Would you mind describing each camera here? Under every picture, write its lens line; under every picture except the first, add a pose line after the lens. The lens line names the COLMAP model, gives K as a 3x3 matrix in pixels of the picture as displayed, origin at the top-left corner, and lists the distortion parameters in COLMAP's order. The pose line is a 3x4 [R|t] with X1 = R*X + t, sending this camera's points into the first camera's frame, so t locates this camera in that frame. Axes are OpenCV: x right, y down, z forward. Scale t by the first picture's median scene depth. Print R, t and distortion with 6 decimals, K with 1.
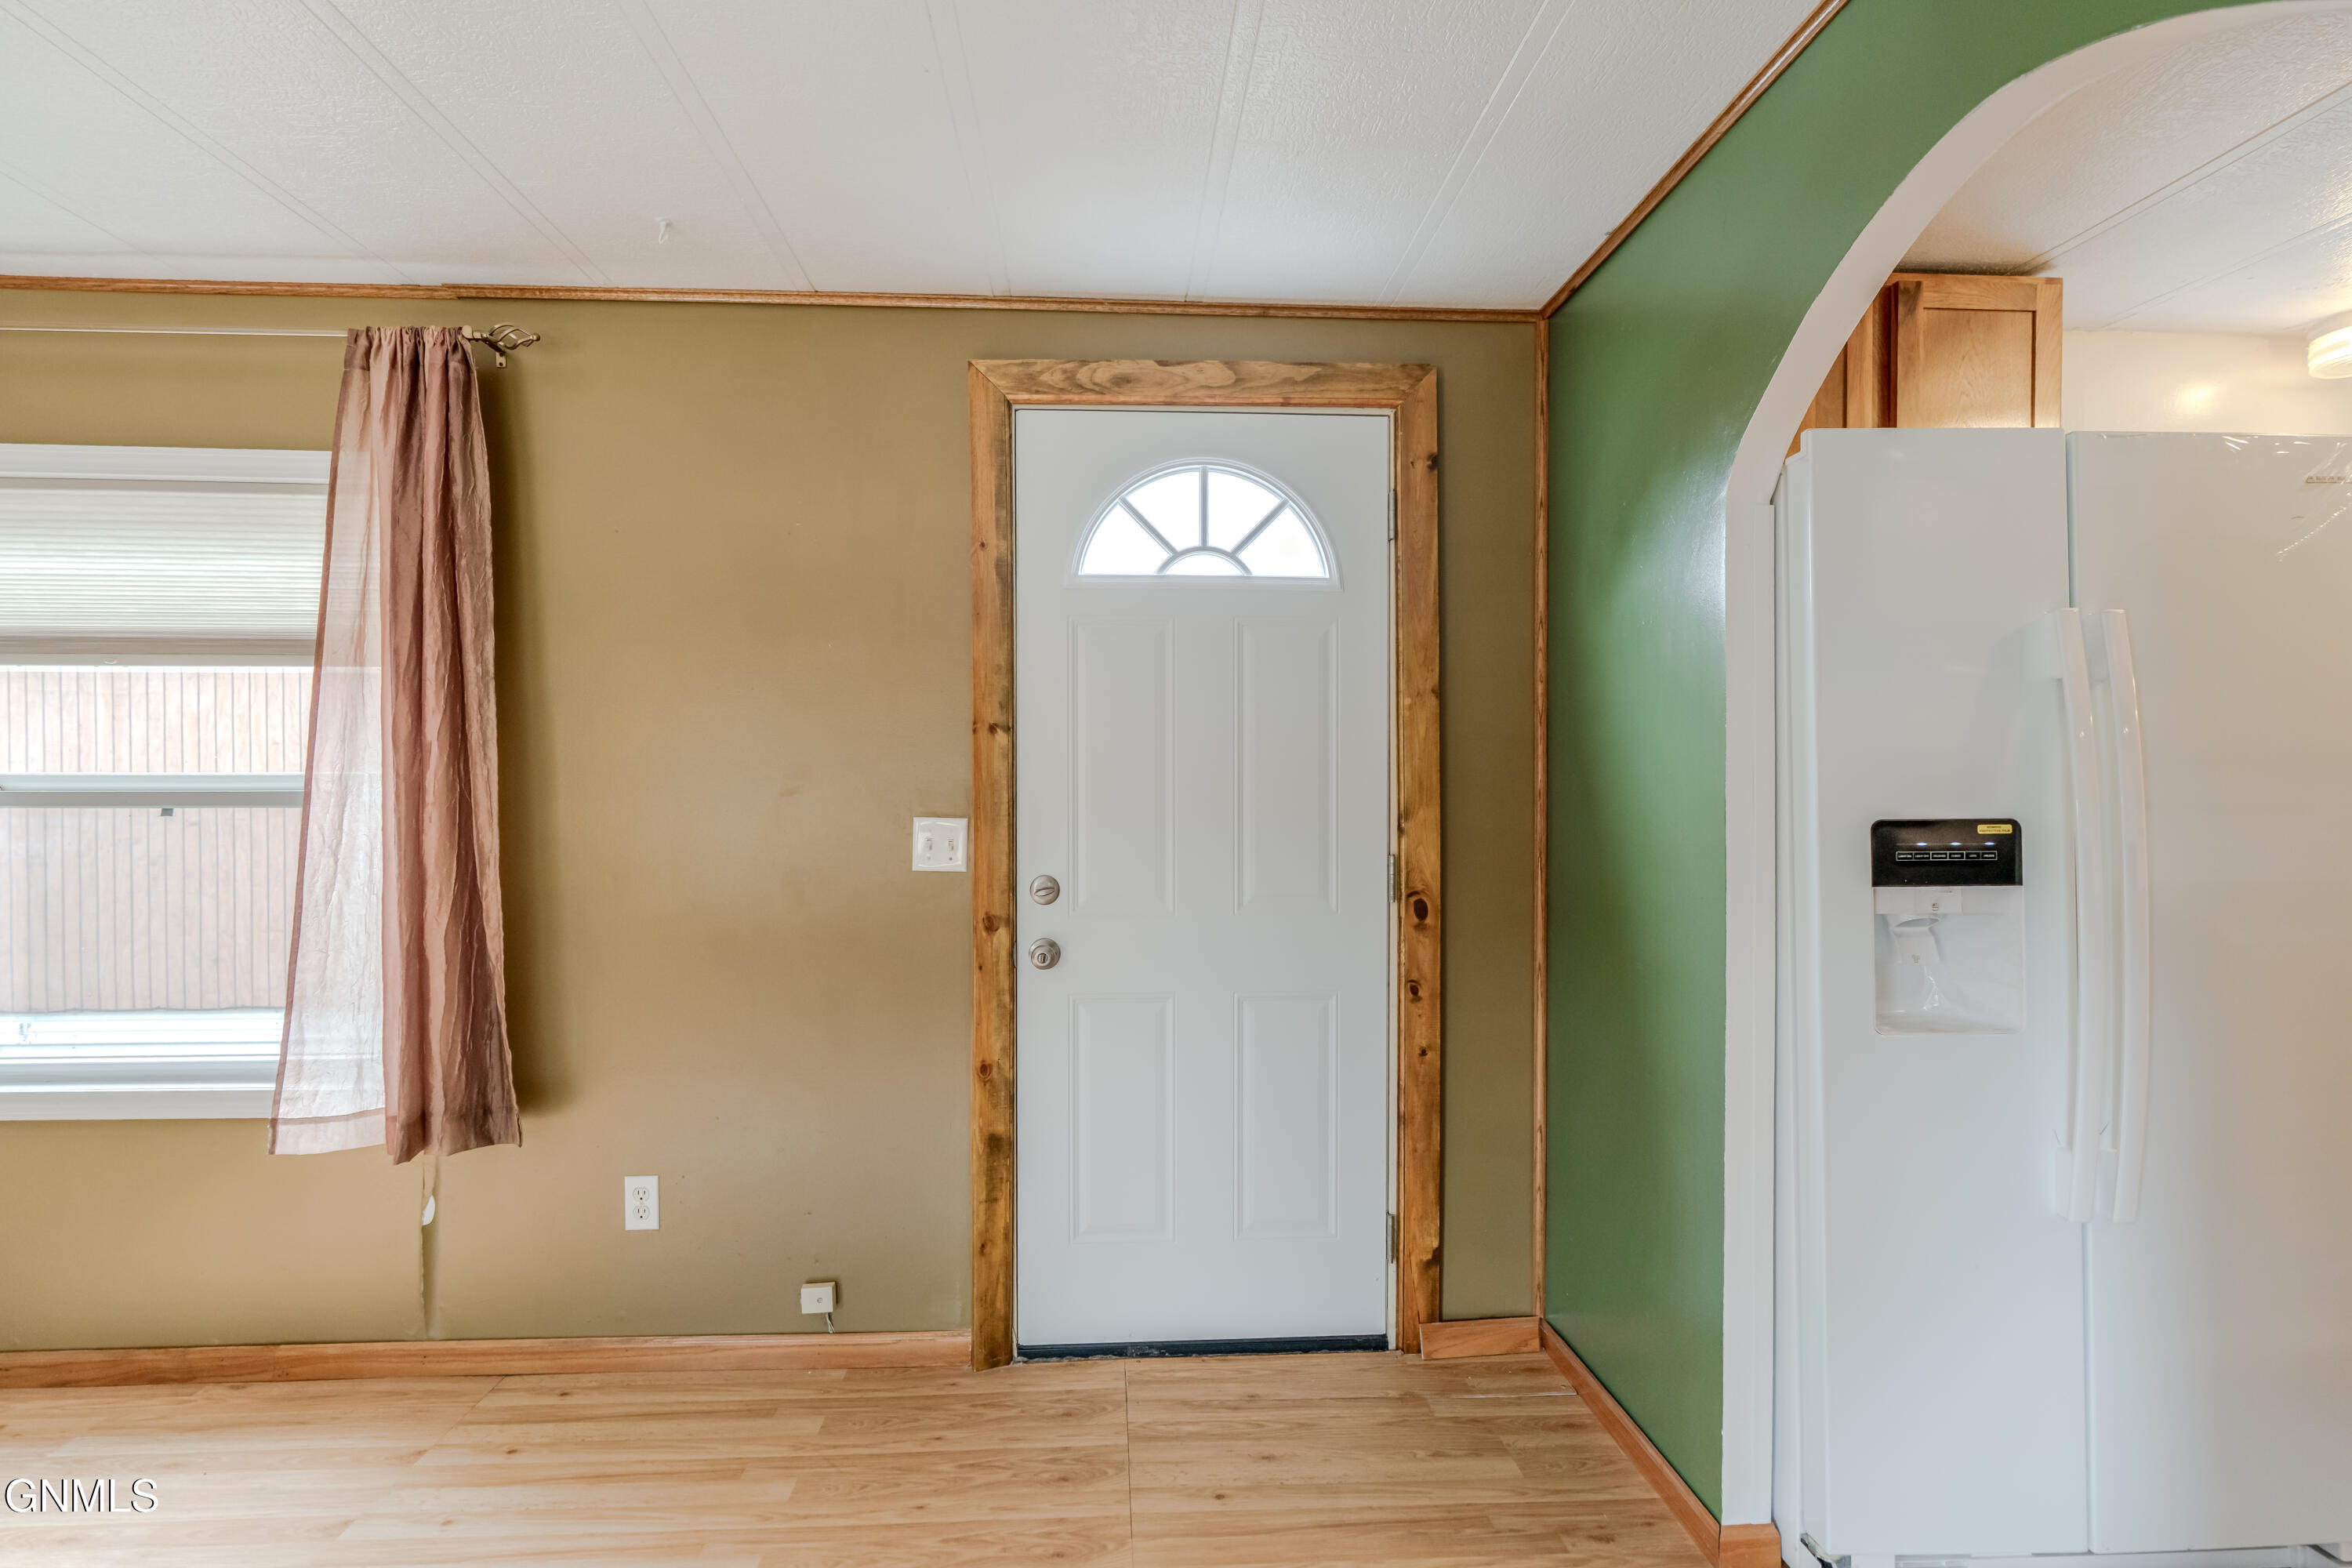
lens RADIAL K [[1105.6, 0, 1176.9], [0, 1105.6, 789.4], [0, 0, 1]] dist [-0.012193, 0.005464]
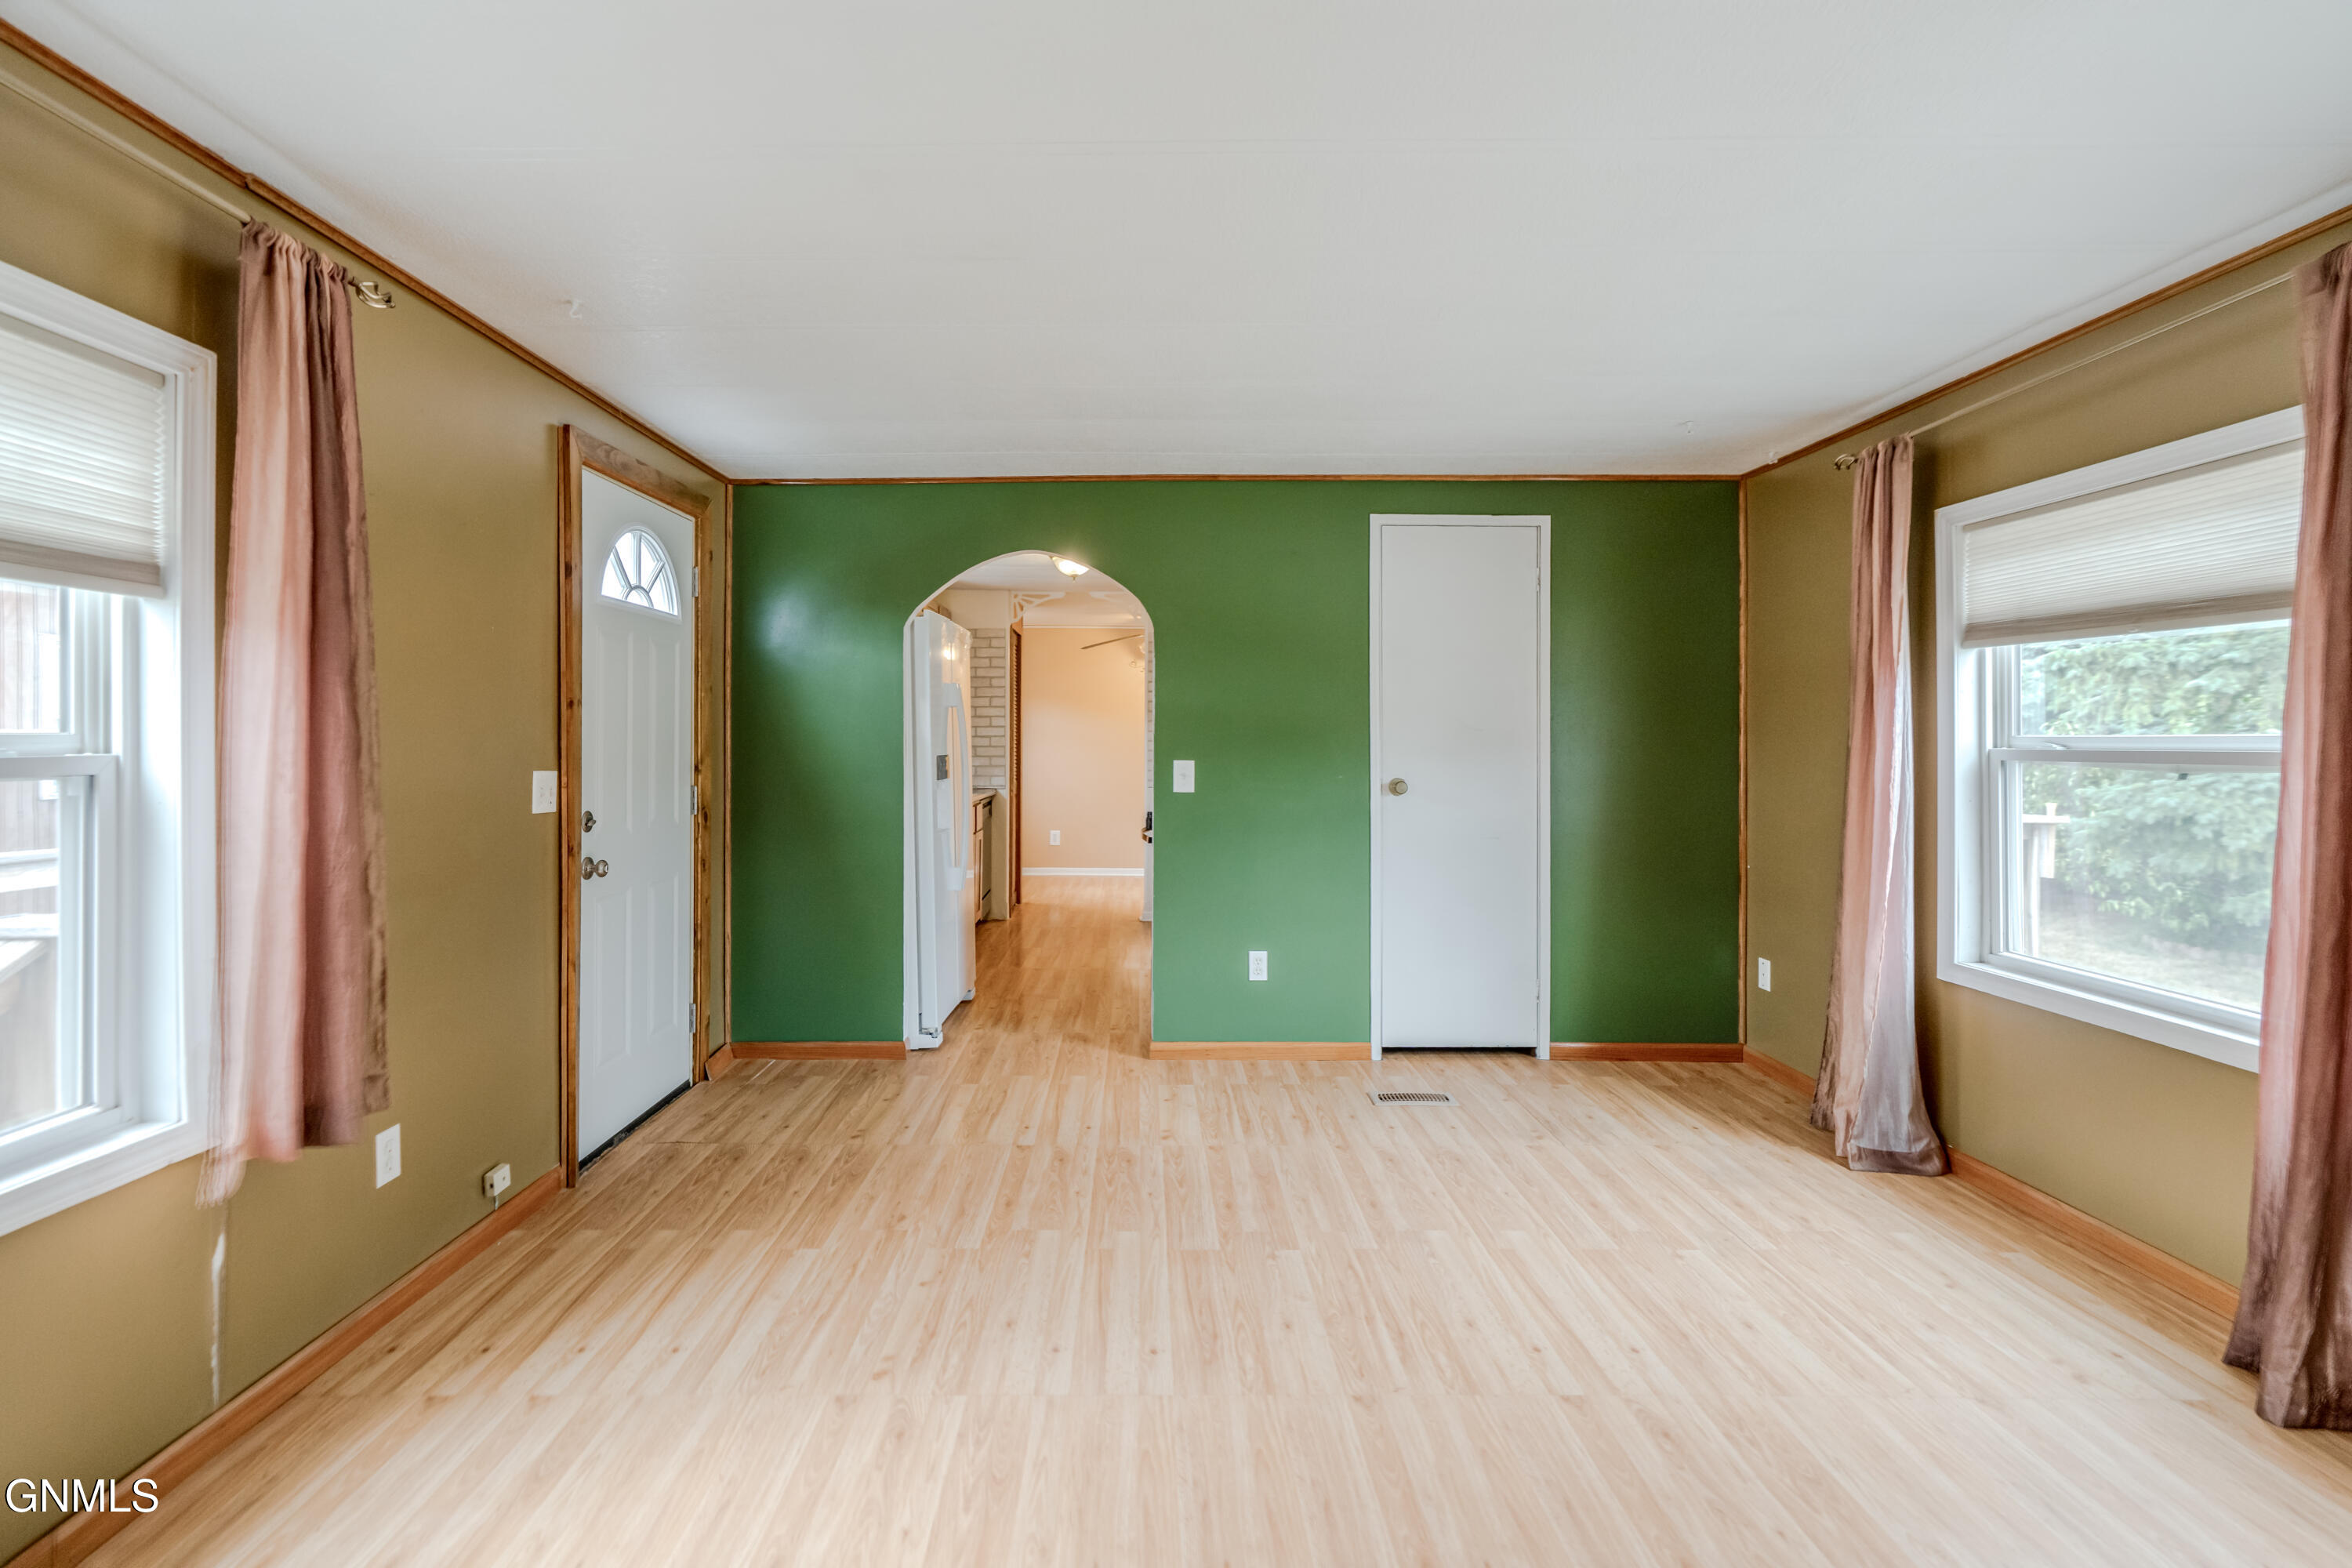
lens RADIAL K [[1105.6, 0, 1177.2], [0, 1105.6, 759.0], [0, 0, 1]] dist [-0.012193, 0.005464]
pose [[0.004873, -0.006255, 0.999969, -1.619571], [0.008043, 0.999948, 0.006215, 0.013122], [-0.999956, 0.008012, 0.004923, 0.289583]]
